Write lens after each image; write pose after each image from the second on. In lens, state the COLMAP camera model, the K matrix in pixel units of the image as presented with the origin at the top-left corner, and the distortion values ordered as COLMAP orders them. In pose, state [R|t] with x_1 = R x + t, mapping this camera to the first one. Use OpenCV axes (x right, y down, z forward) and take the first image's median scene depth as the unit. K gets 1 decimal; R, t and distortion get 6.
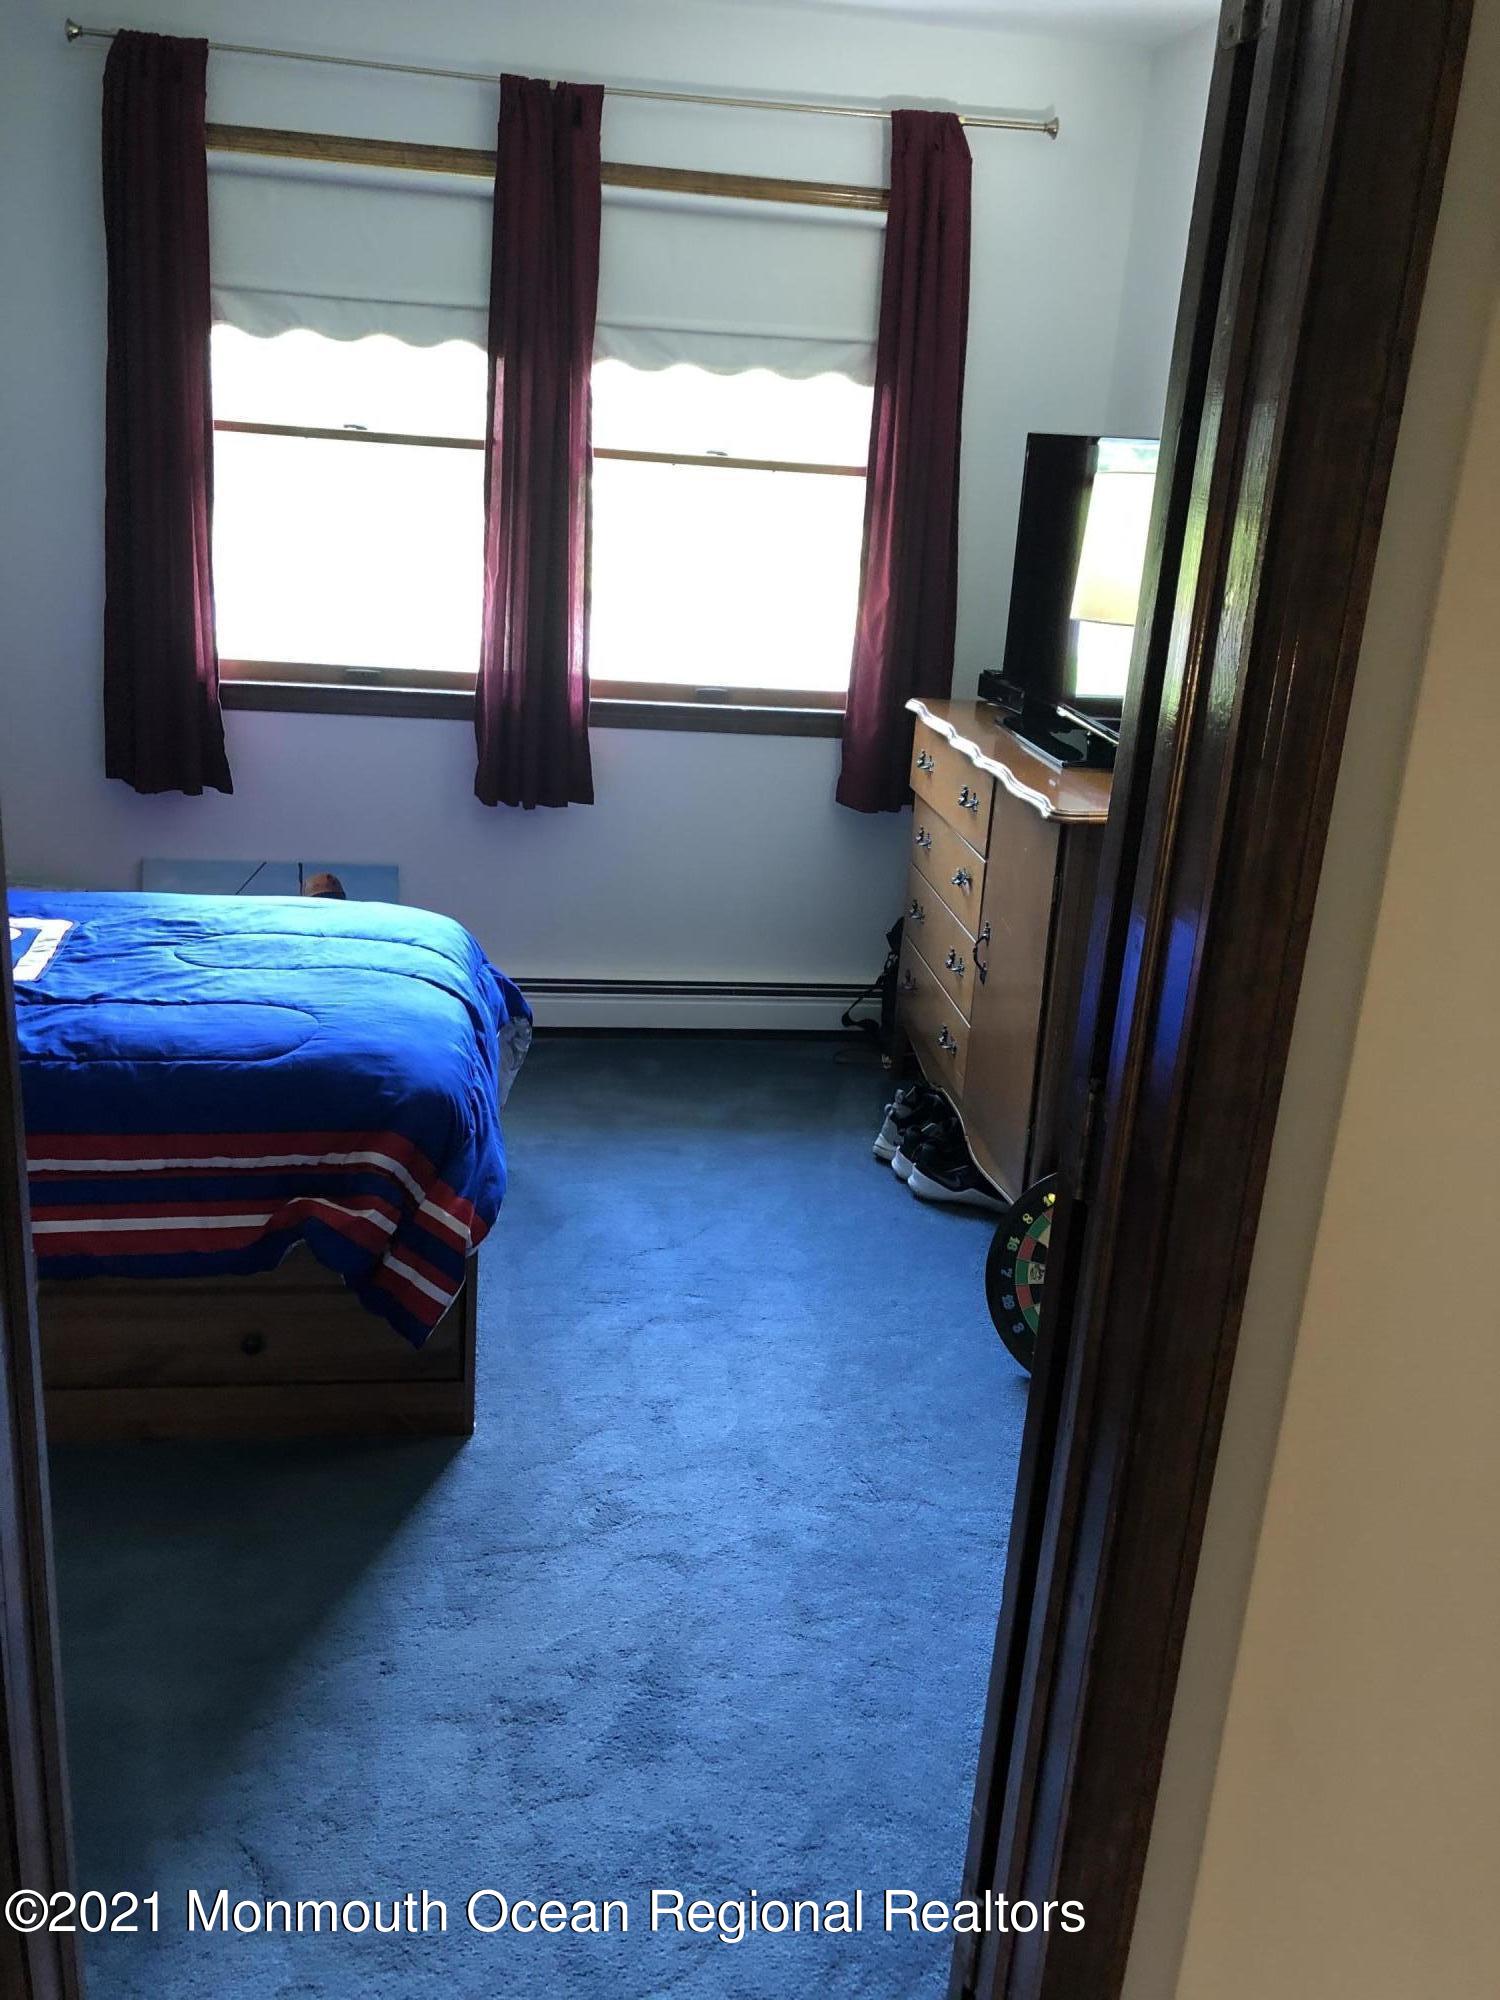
lens RADIAL K [[1666.1, 0, 763.2], [0, 1666.1, 1021.5], [0, 0, 1]] dist [0.037839, -0.051021]
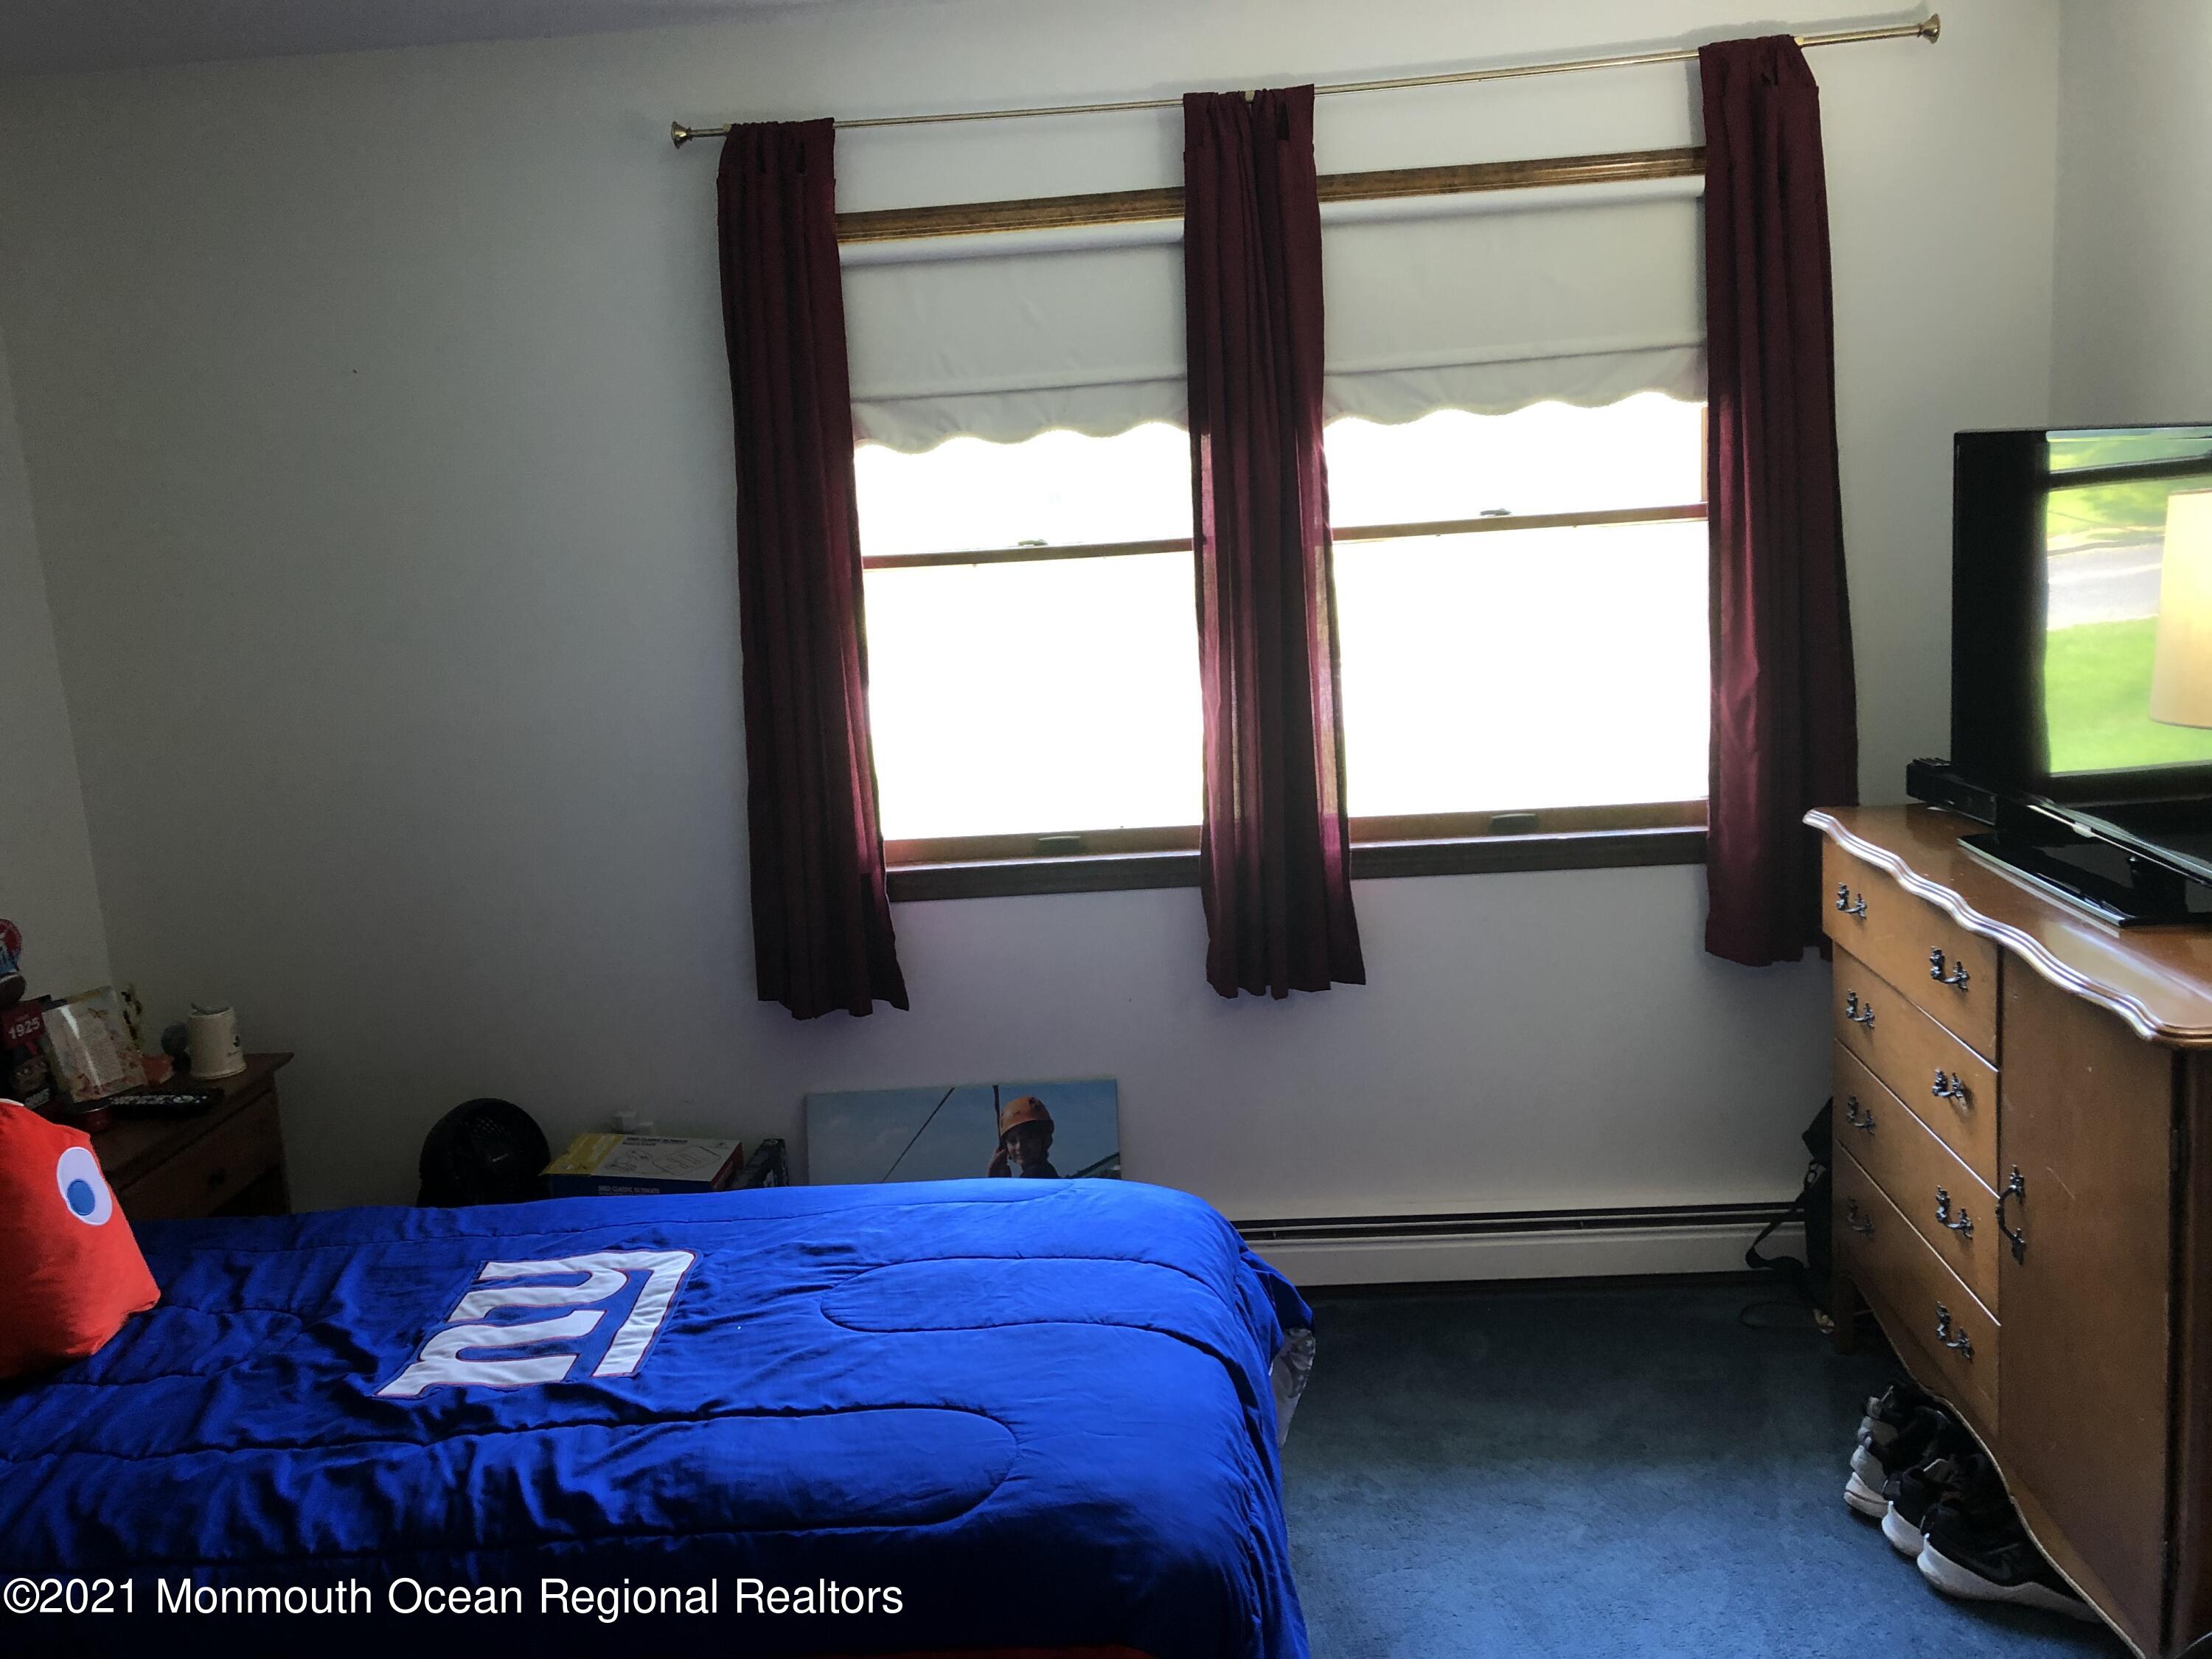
lens RADIAL K [[1842.7, 0, 1103.4], [0, 1842.7, 841.4], [0, 0, 1]] dist [0.037839, -0.051021]
pose [[0.972463, -0.092194, -0.214045, -0.037376], [0.061352, 0.987303, -0.146519, -0.088238], [0.224835, 0.129353, 0.965773, 0.187793]]
